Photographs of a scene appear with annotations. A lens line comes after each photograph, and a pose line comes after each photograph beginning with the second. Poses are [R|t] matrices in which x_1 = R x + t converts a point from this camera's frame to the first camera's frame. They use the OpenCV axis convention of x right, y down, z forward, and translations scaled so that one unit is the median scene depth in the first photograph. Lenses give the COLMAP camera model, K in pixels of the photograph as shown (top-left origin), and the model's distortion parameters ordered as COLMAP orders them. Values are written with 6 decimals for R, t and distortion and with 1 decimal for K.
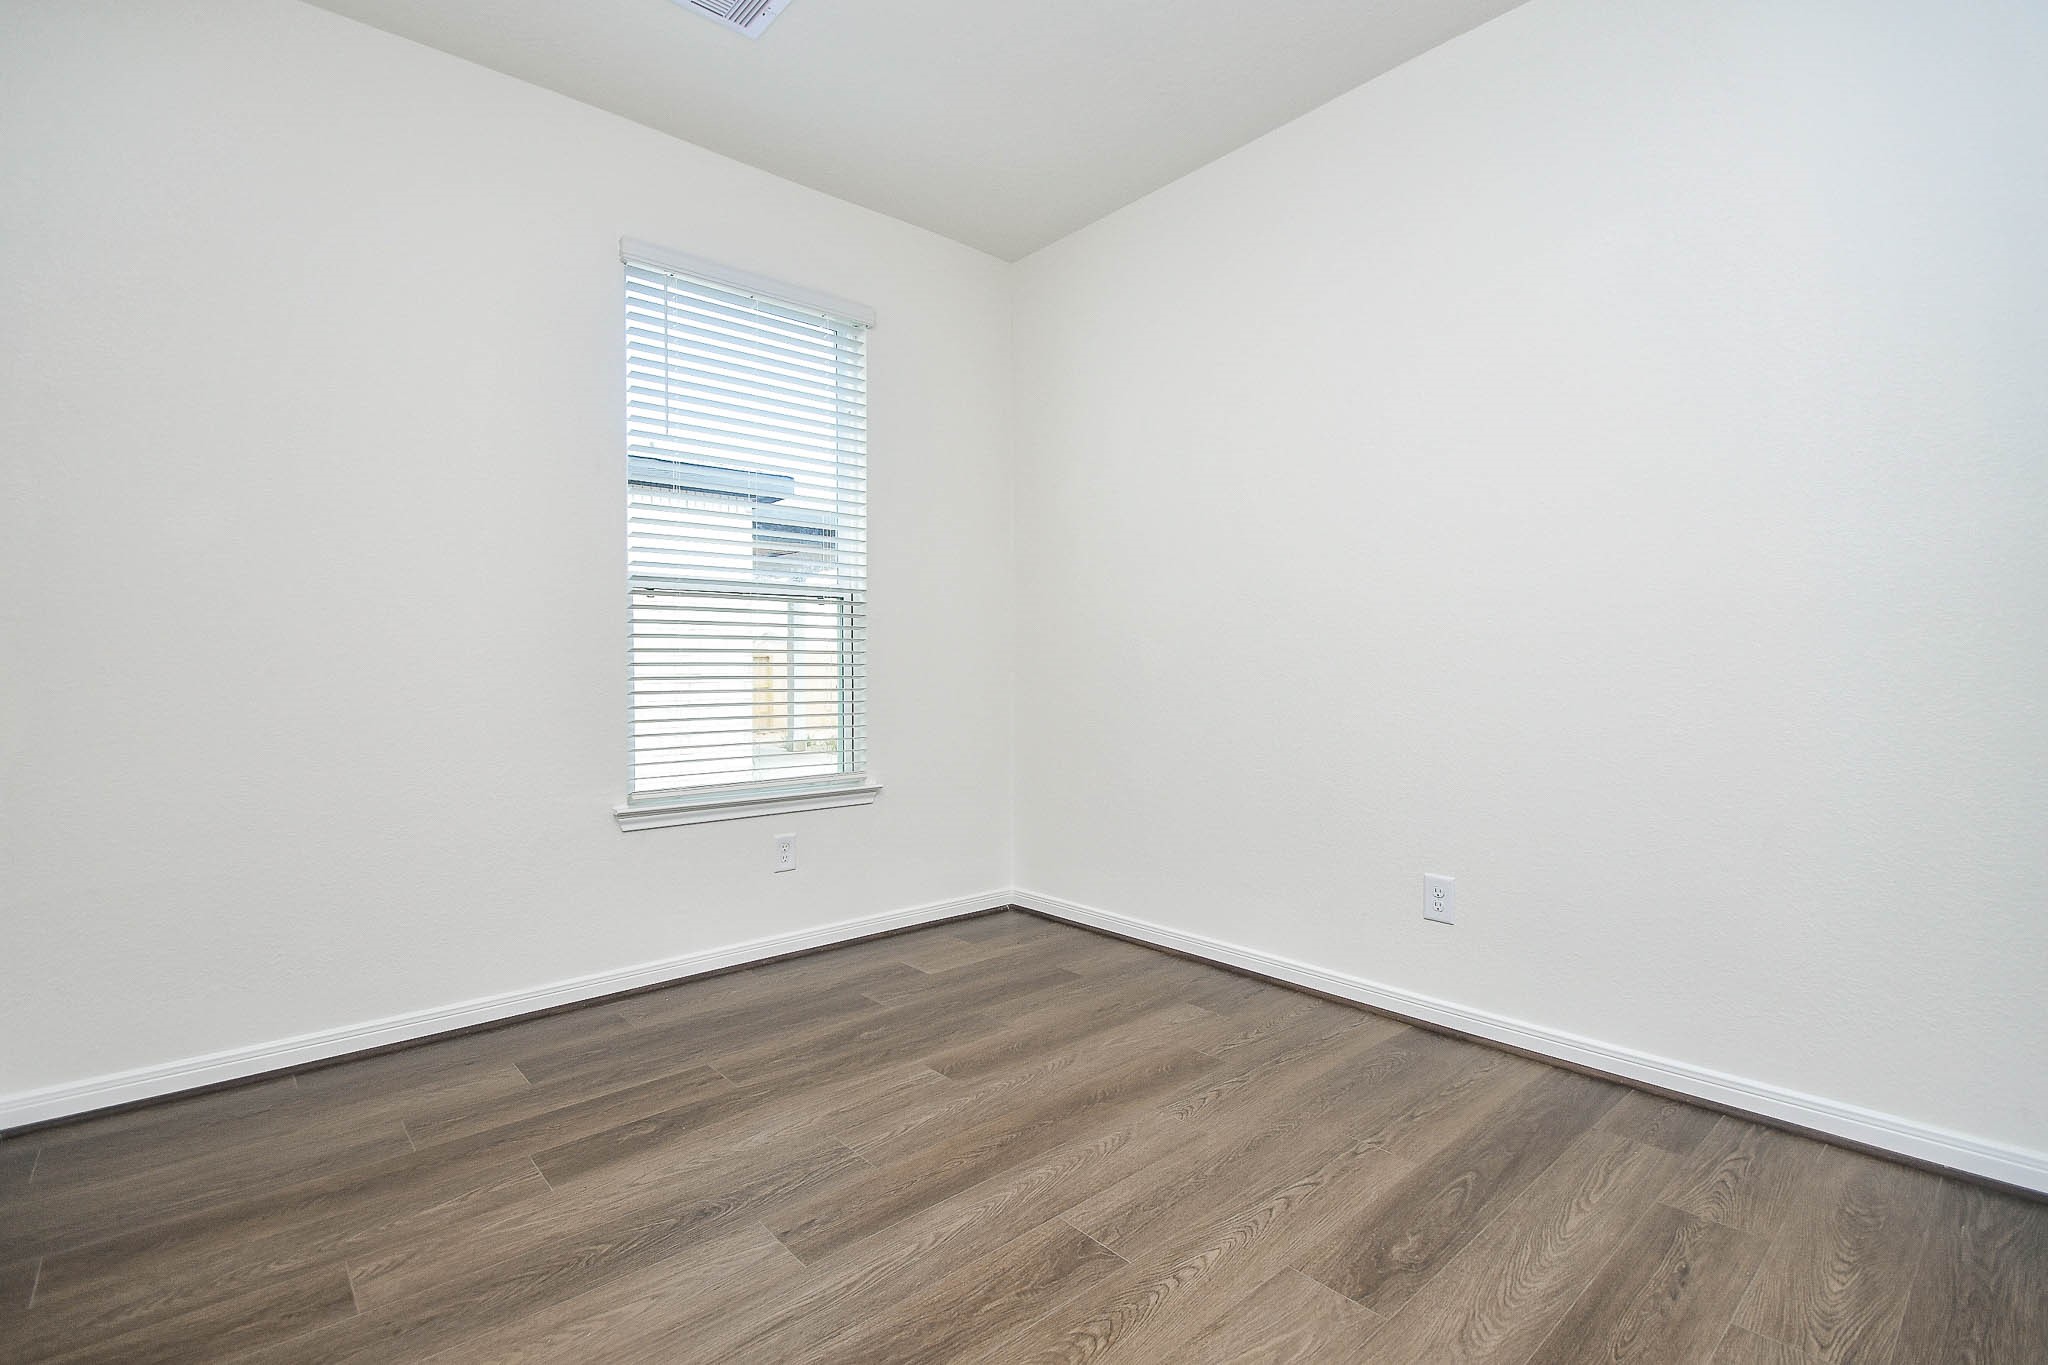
lens RADIAL K [[918.2, 0, 1015.4], [0, 918.2, 682.2], [0, 0, 1]] dist [0.014161, -0.016530]
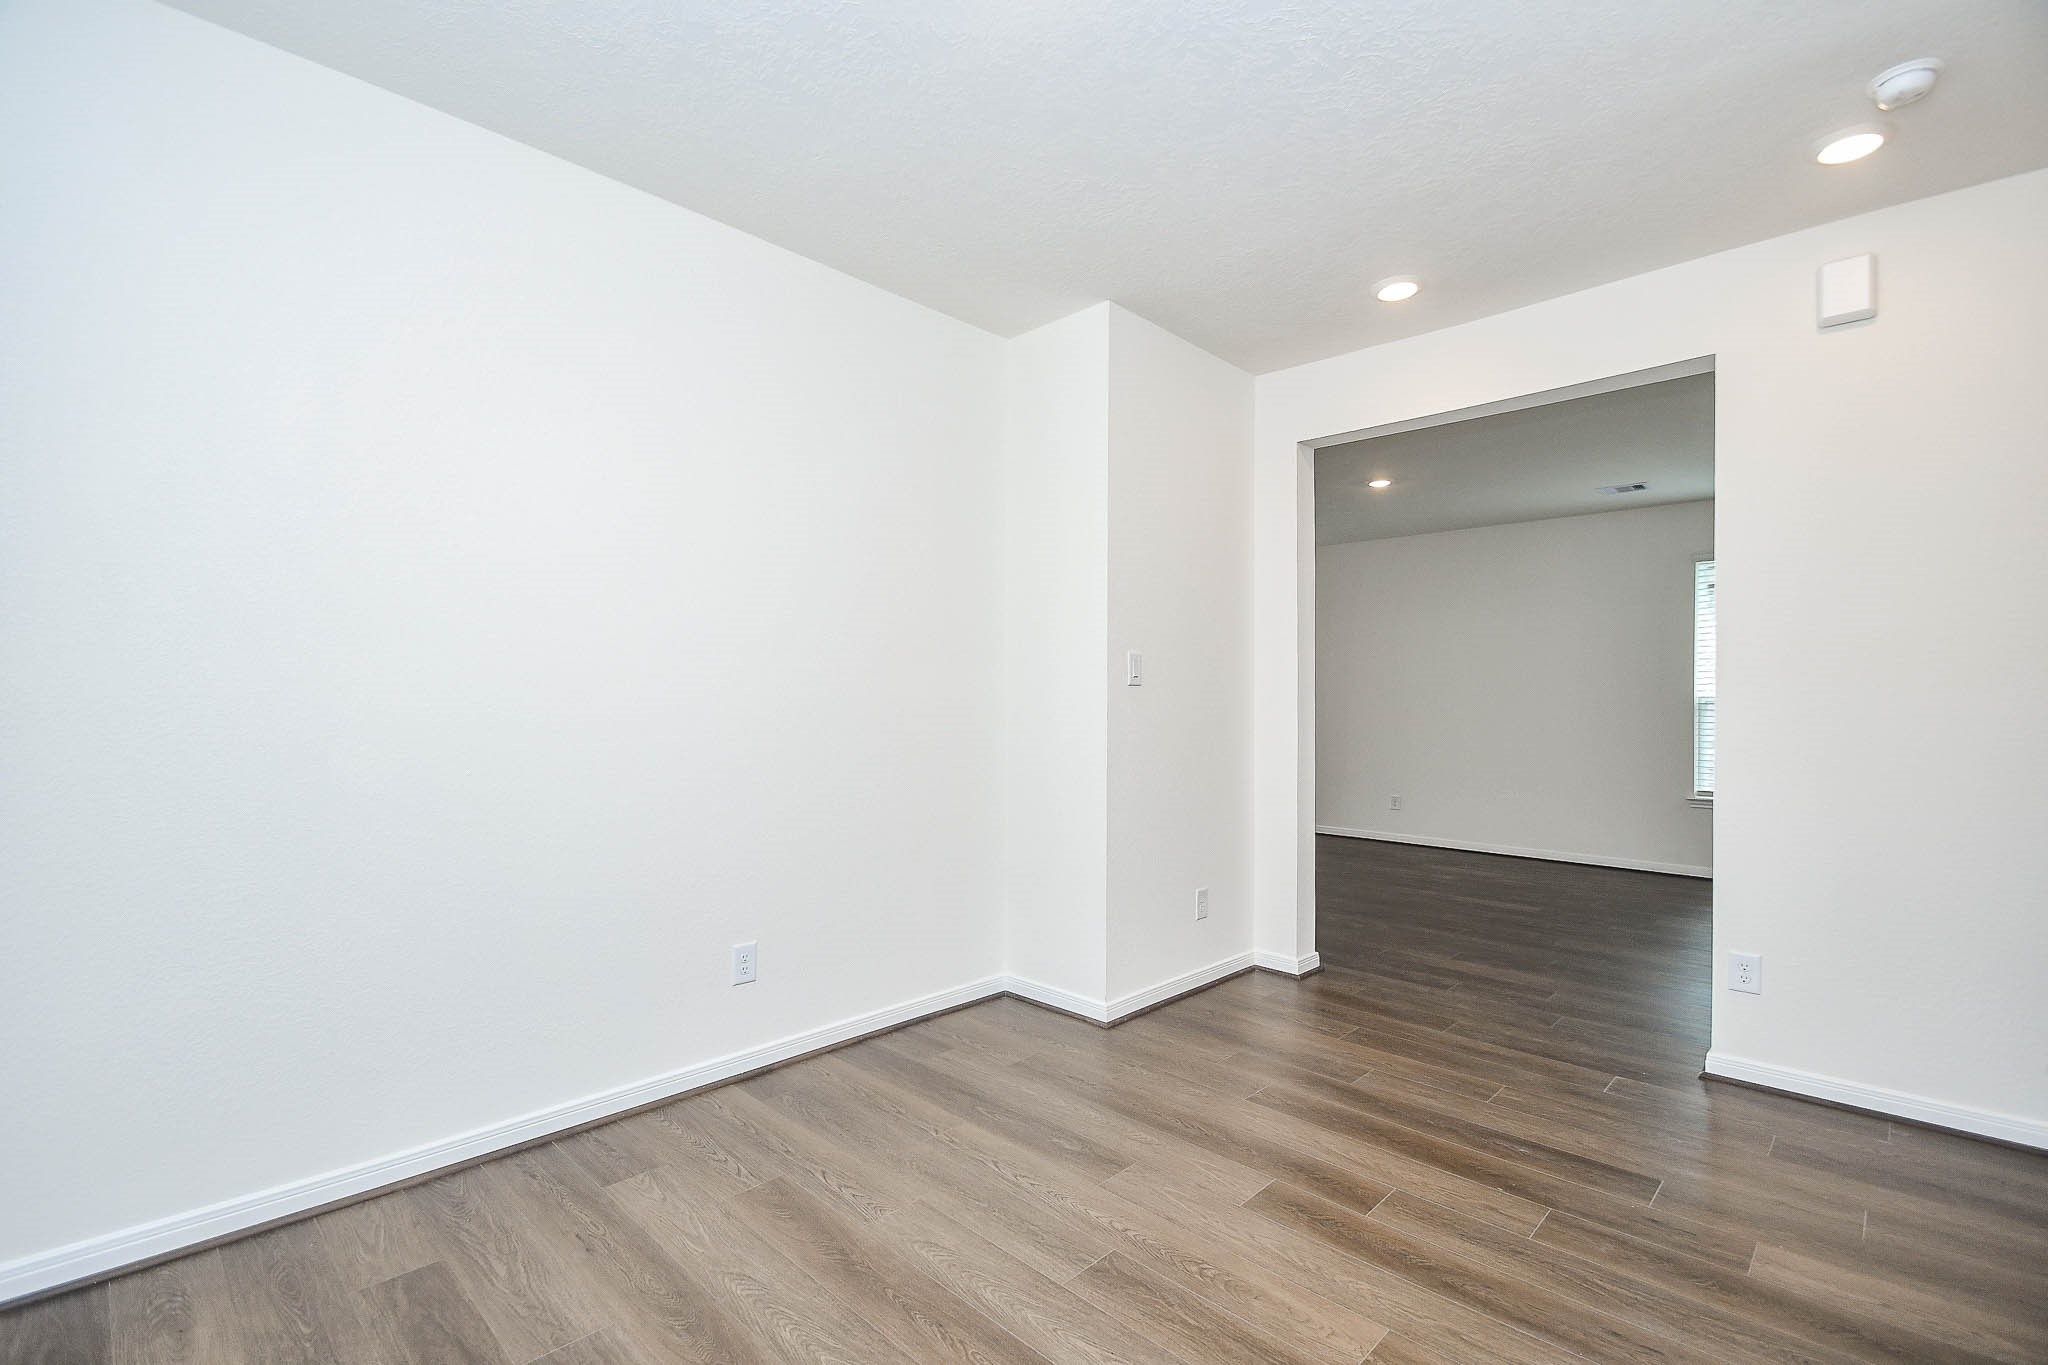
lens RADIAL K [[918.2, 0, 1015.4], [0, 918.2, 682.2], [0, 0, 1]] dist [0.014161, -0.016530]
pose [[-0.057682, 0.017098, 0.998189, -0.818840], [0.014691, 0.999760, -0.016276, -0.098644], [-0.998227, 0.013725, -0.057919, 0.848675]]
